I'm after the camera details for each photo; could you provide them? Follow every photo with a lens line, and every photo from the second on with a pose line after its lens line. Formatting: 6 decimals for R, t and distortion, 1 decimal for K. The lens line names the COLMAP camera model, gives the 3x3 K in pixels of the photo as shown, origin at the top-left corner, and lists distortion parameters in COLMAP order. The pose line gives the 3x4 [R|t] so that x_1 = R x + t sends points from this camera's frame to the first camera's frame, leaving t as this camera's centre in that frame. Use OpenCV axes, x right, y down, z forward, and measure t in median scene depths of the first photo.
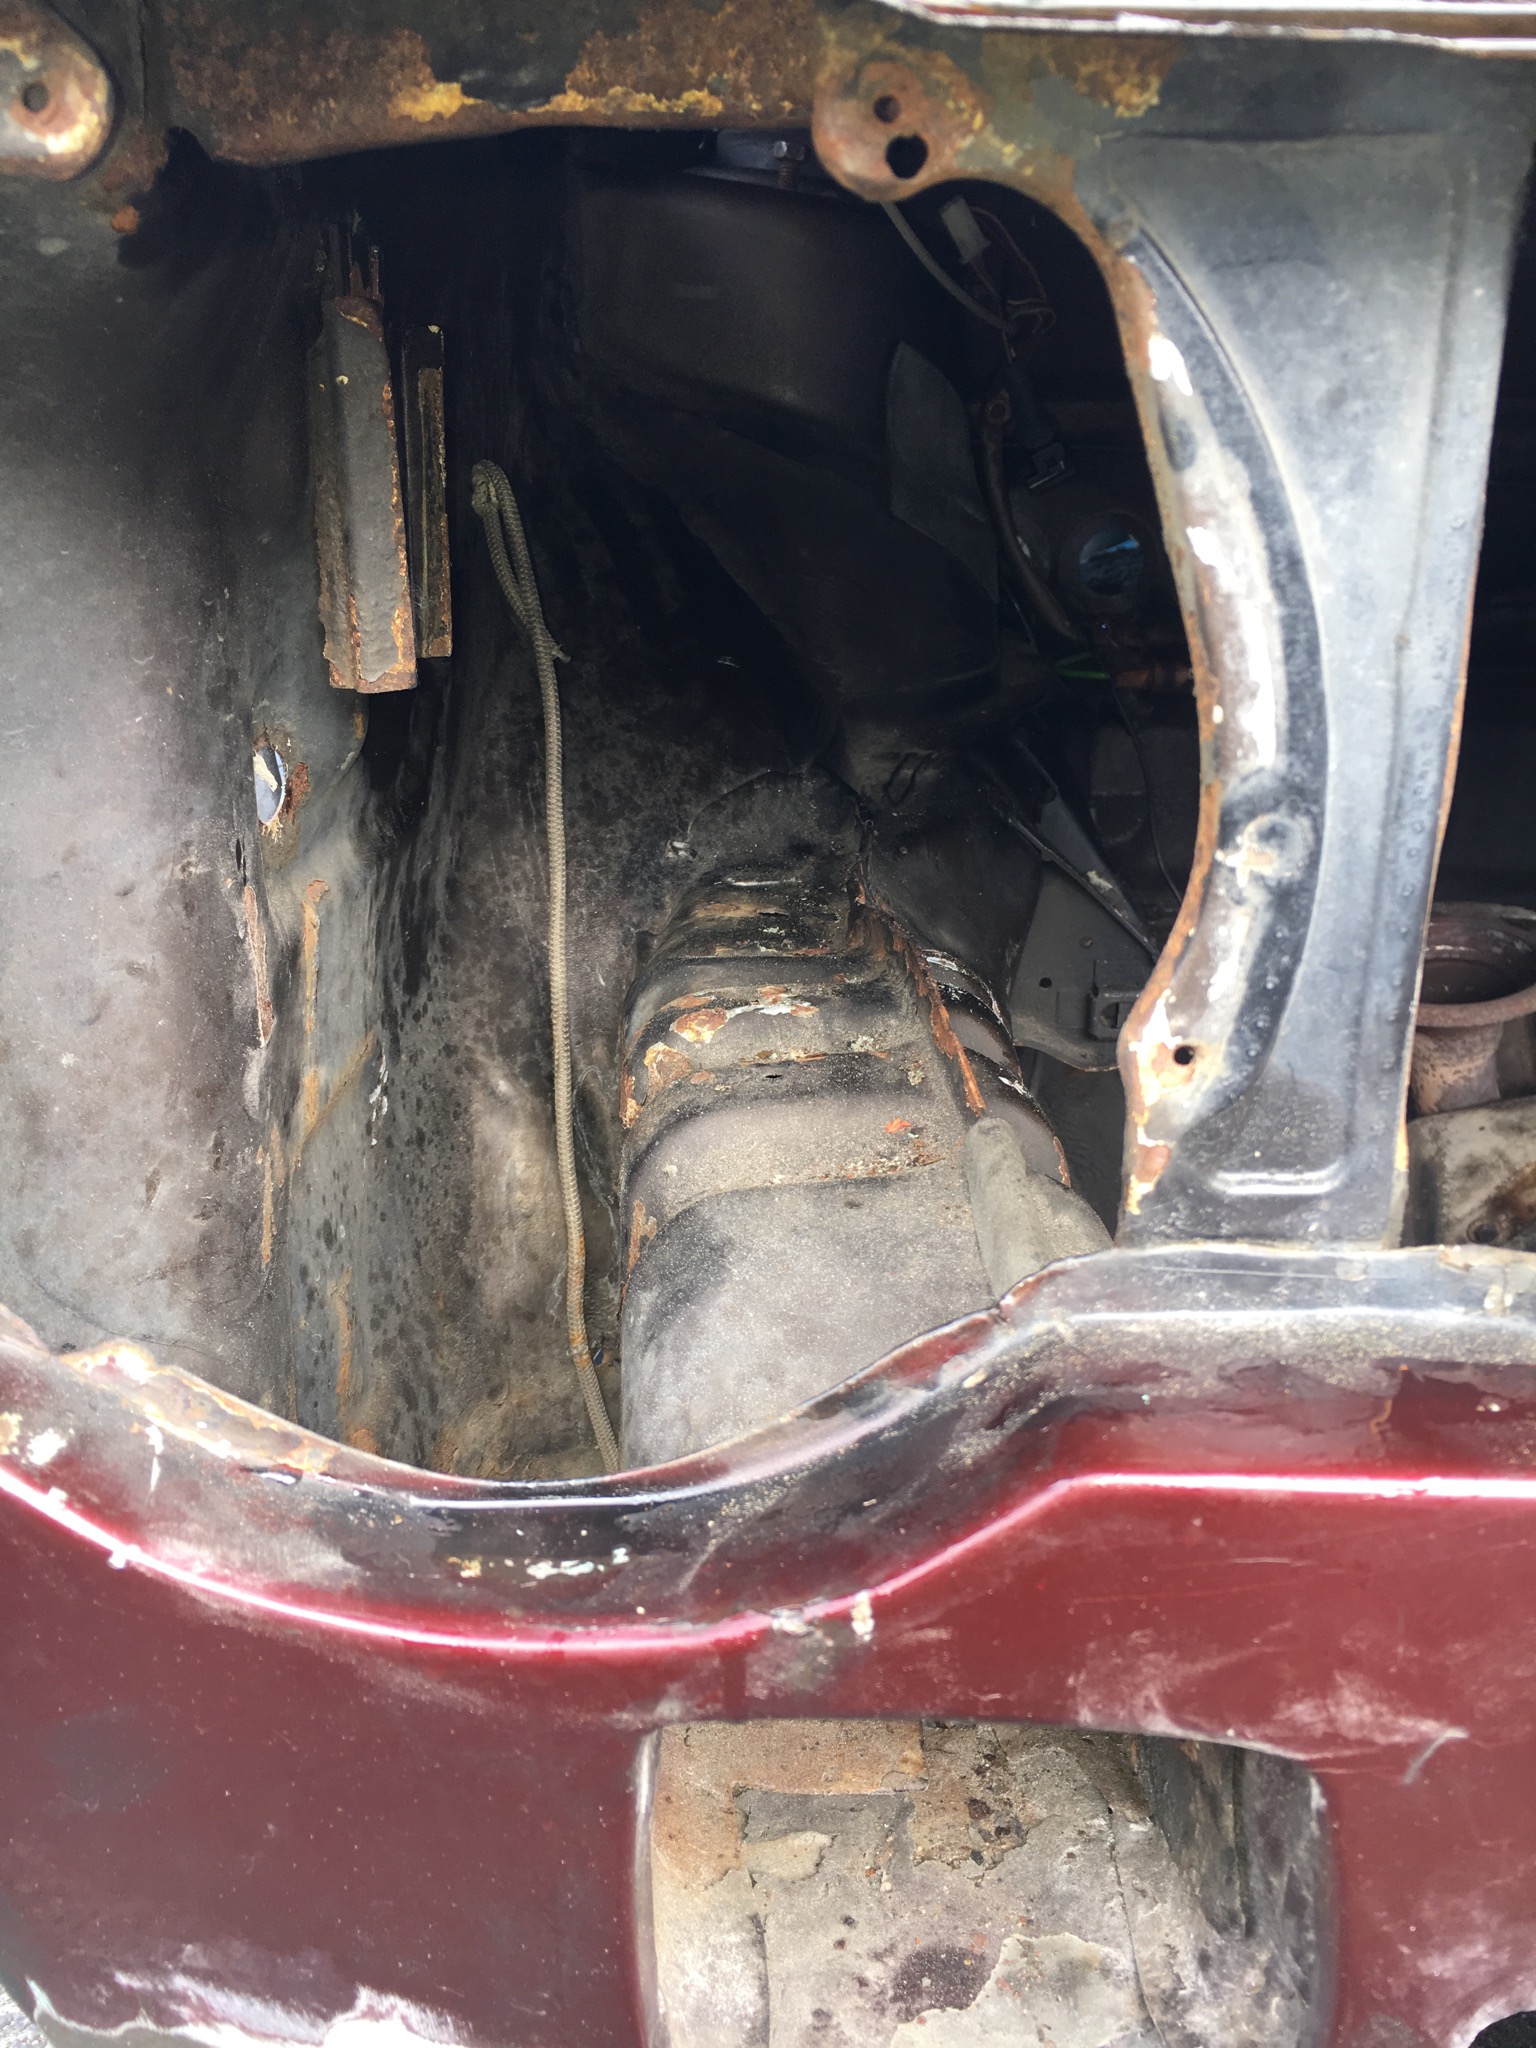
lens RADIAL K [[1781.3, 0, 768.0], [0, 1781.3, 1024.0], [0, 0, 1]] dist [0.093581, -0.126191]
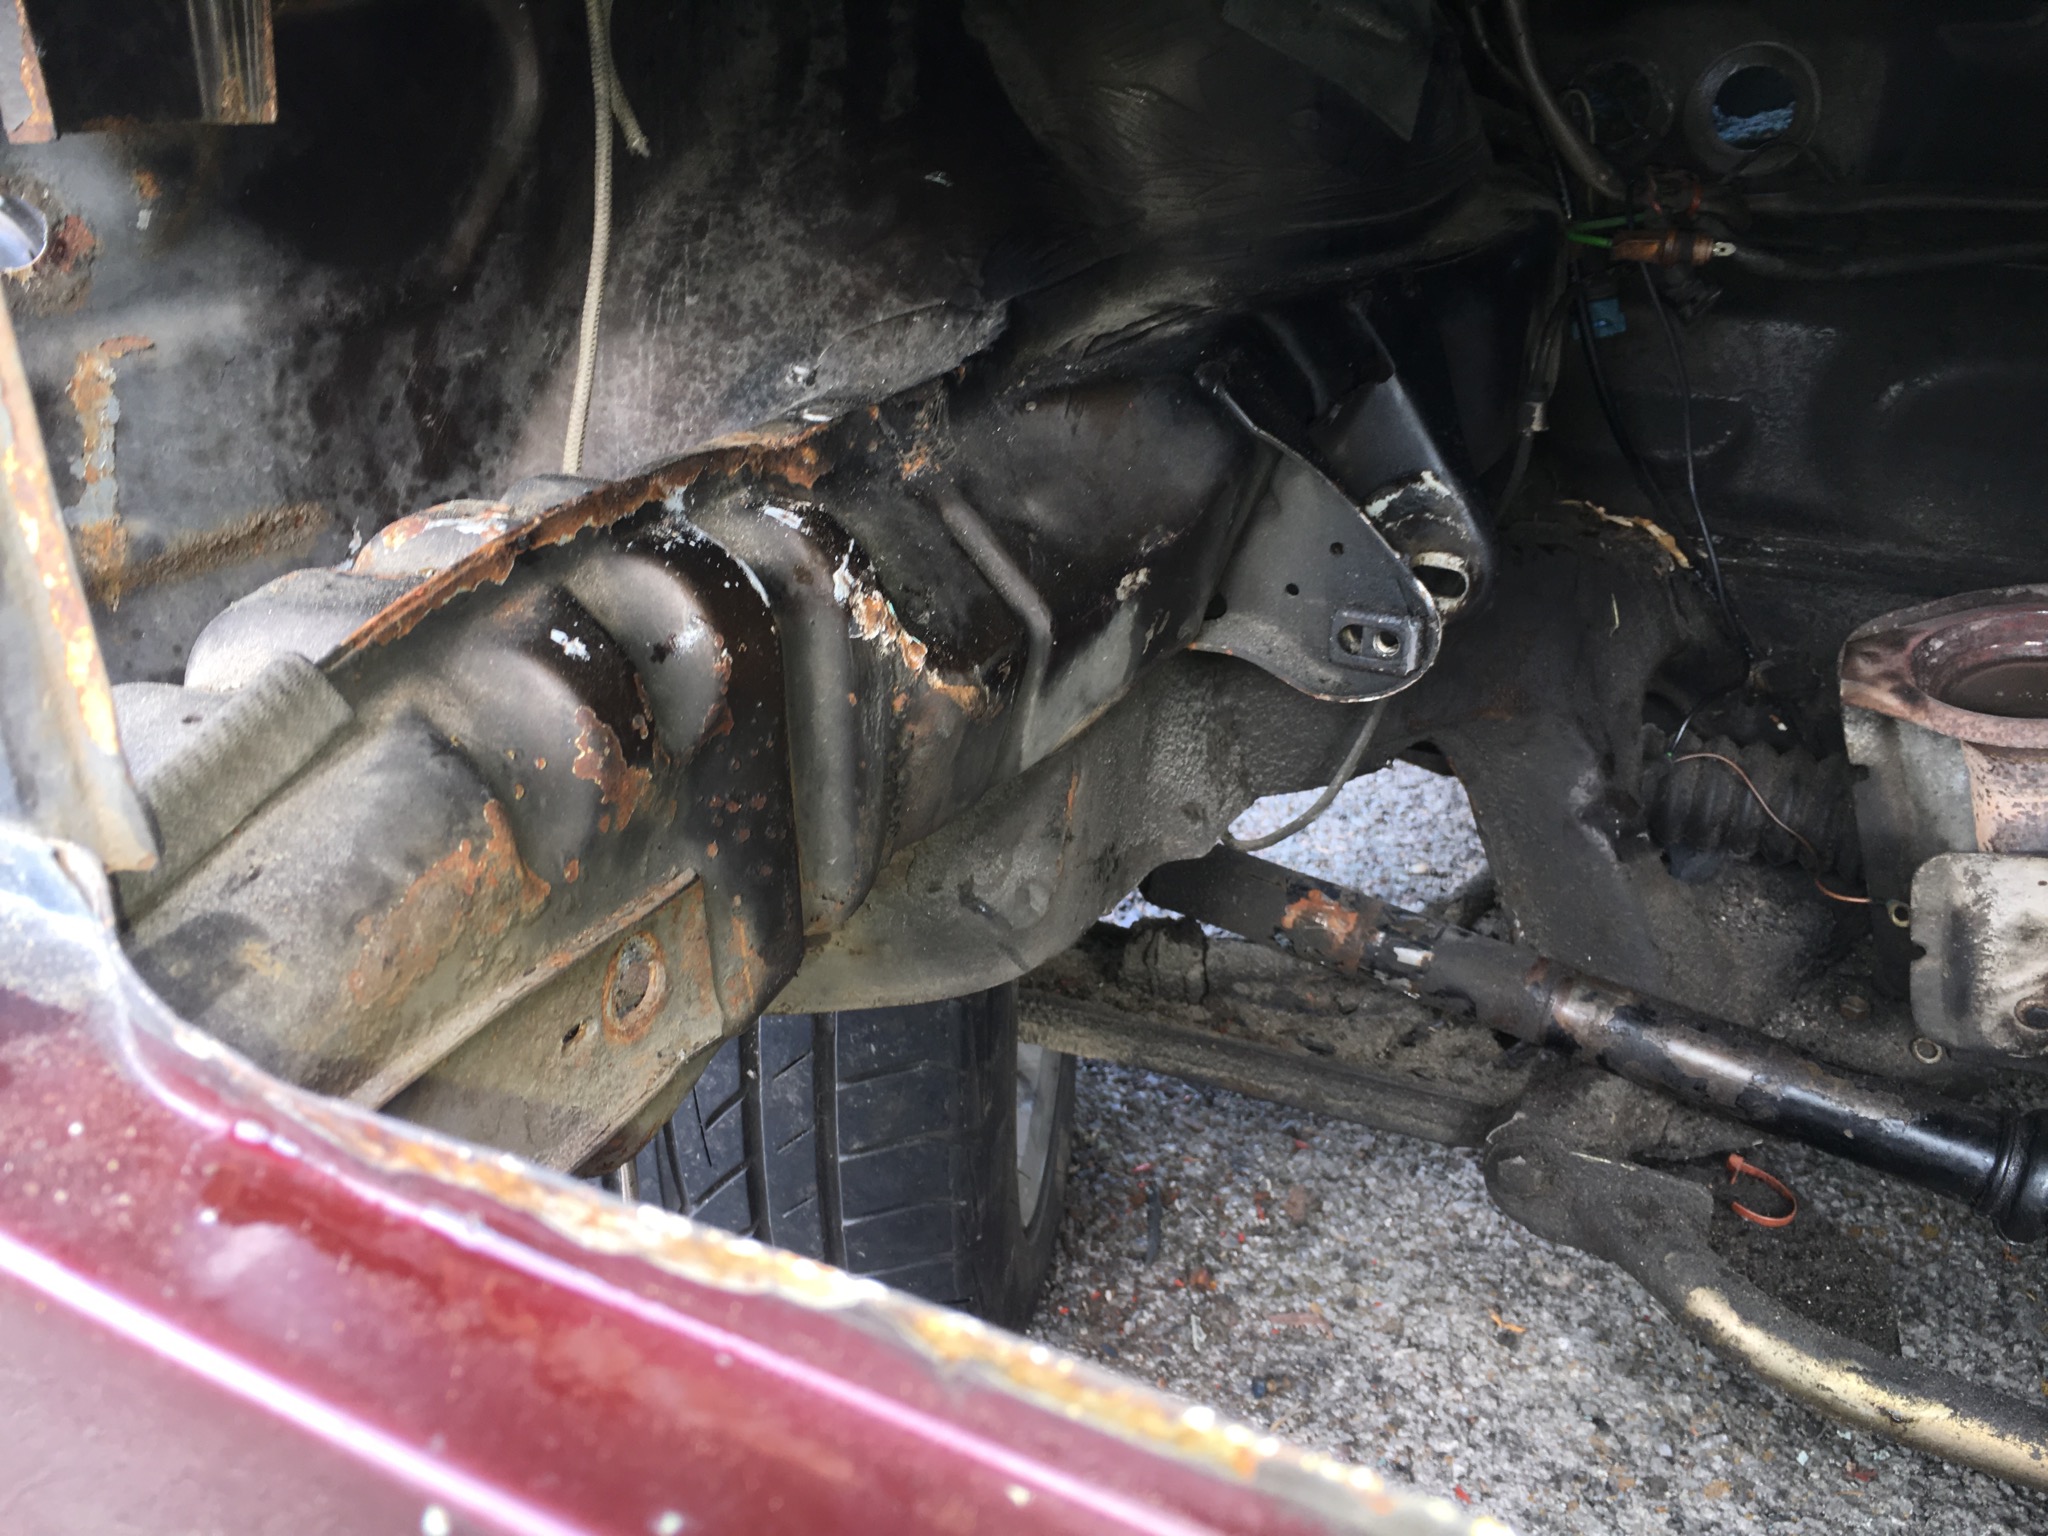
lens RADIAL K [[1781.3, 0, 1016.4], [0, 1781.3, 760.7], [0, 0, 1]] dist [0.093581, -0.126191]
pose [[0.894728, 0.196778, -0.400925, 0.469763], [-0.156870, 0.978972, 0.130410, -0.039731], [0.418156, -0.053788, 0.906781, 0.178347]]
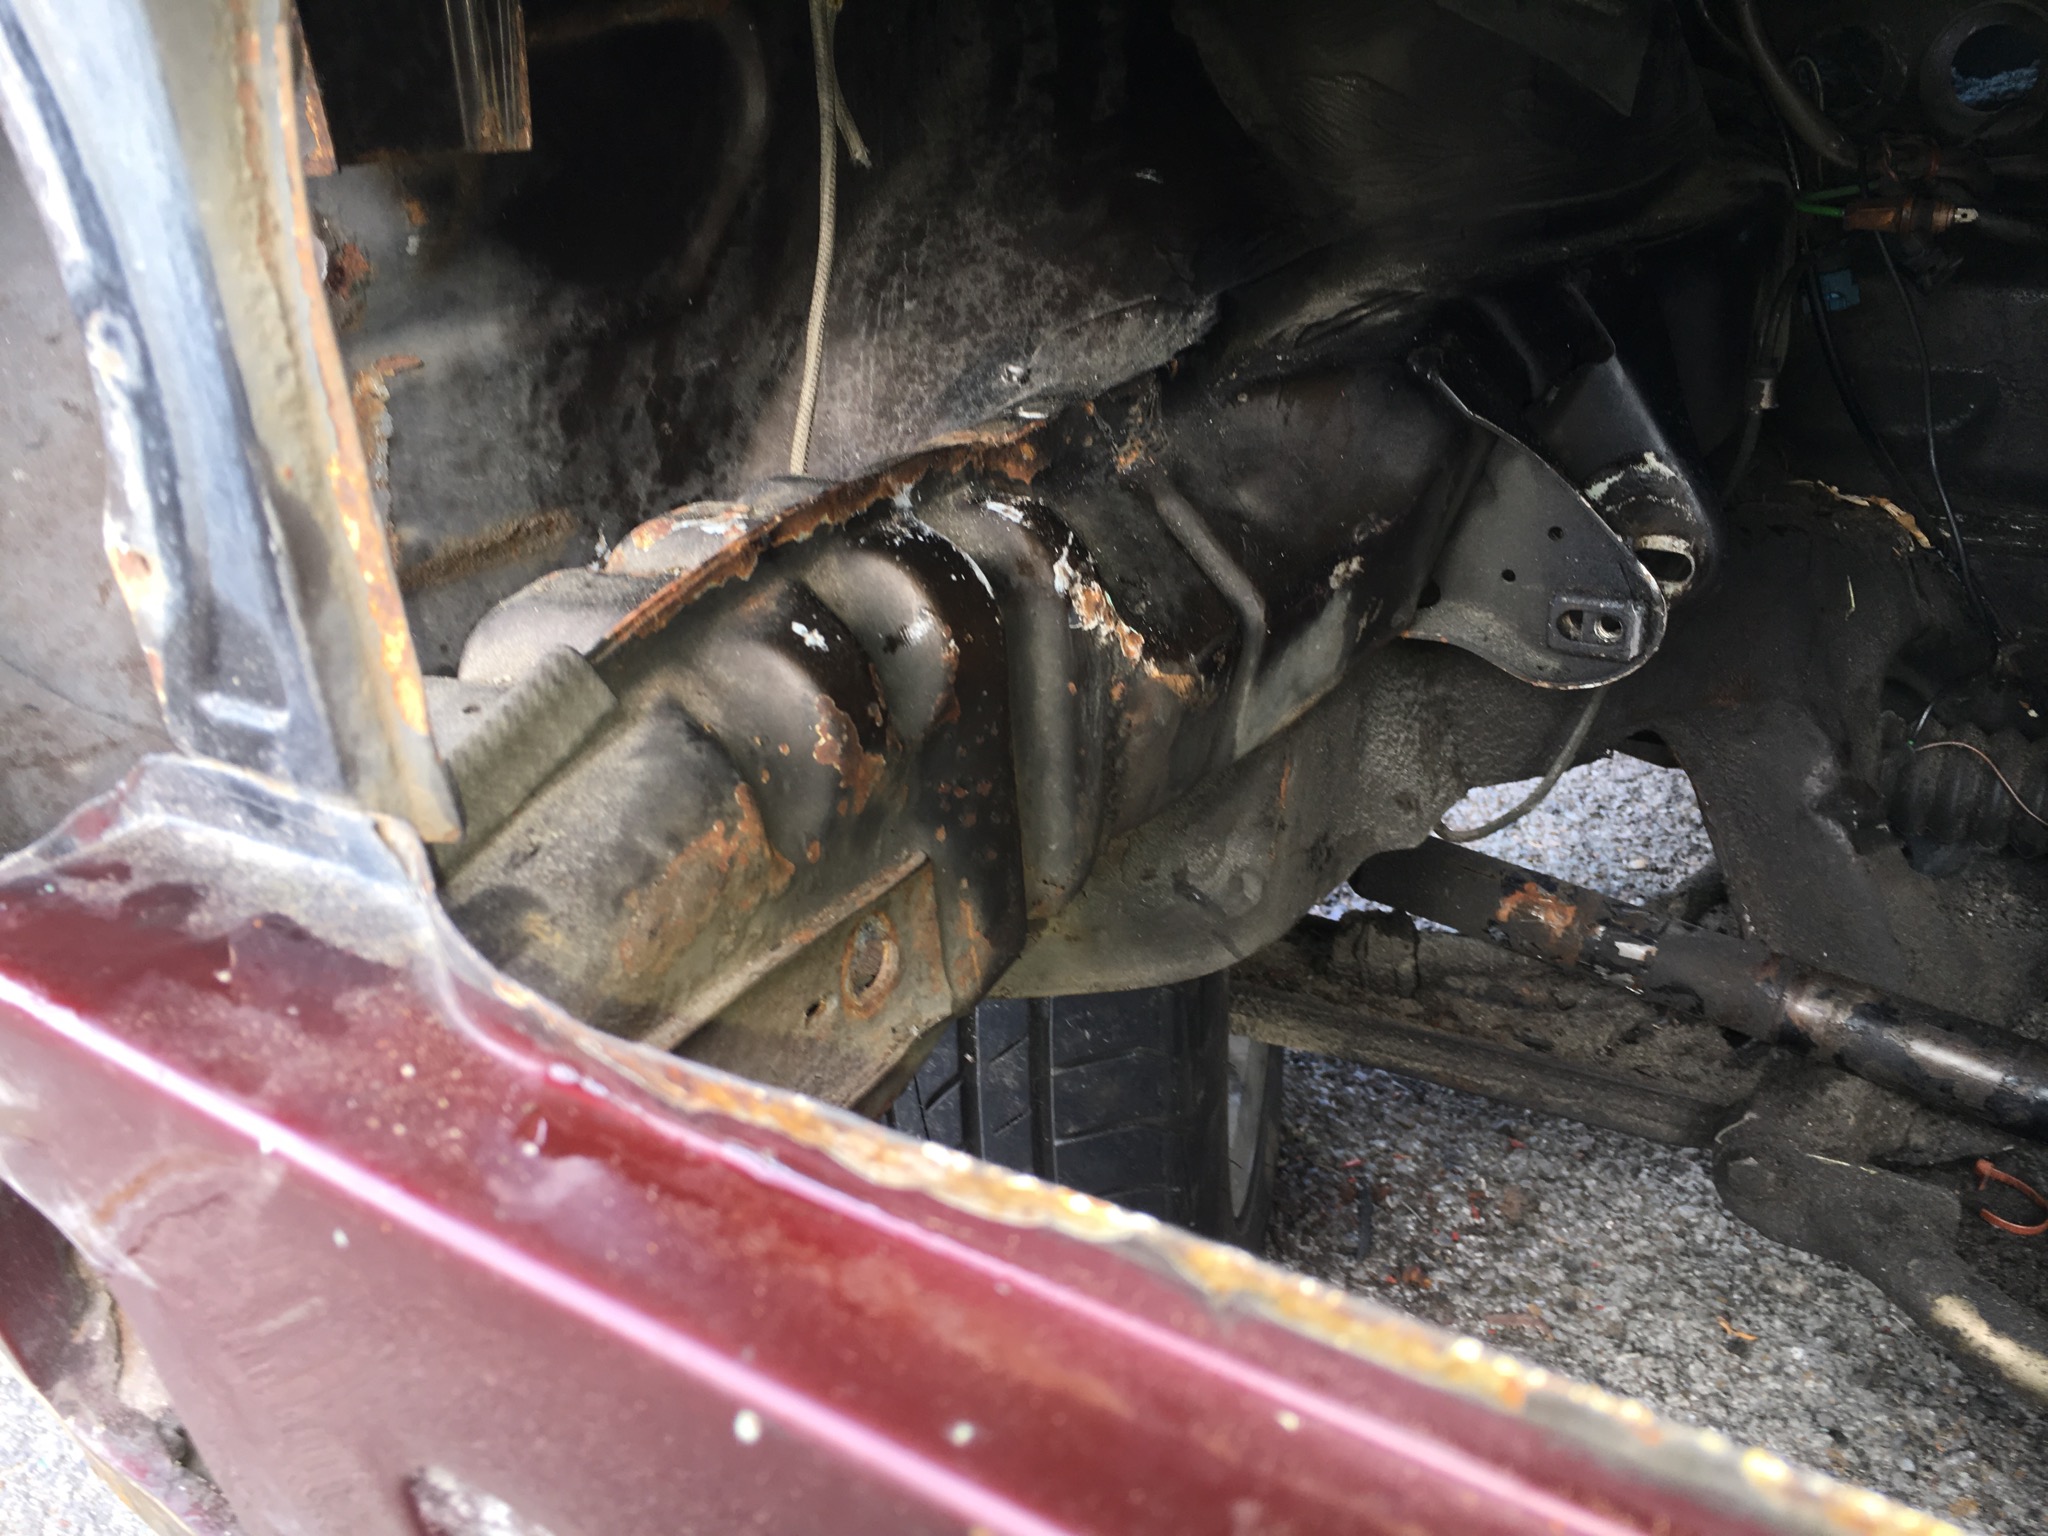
lens RADIAL K [[1781.3, 0, 1016.4], [0, 1781.3, 760.7], [0, 0, 1]] dist [0.093581, -0.126191]
pose [[0.847161, 0.191982, -0.495440, 0.467996], [-0.136274, 0.979758, 0.146638, -0.035084], [0.513564, -0.056711, 0.856175, 0.160437]]
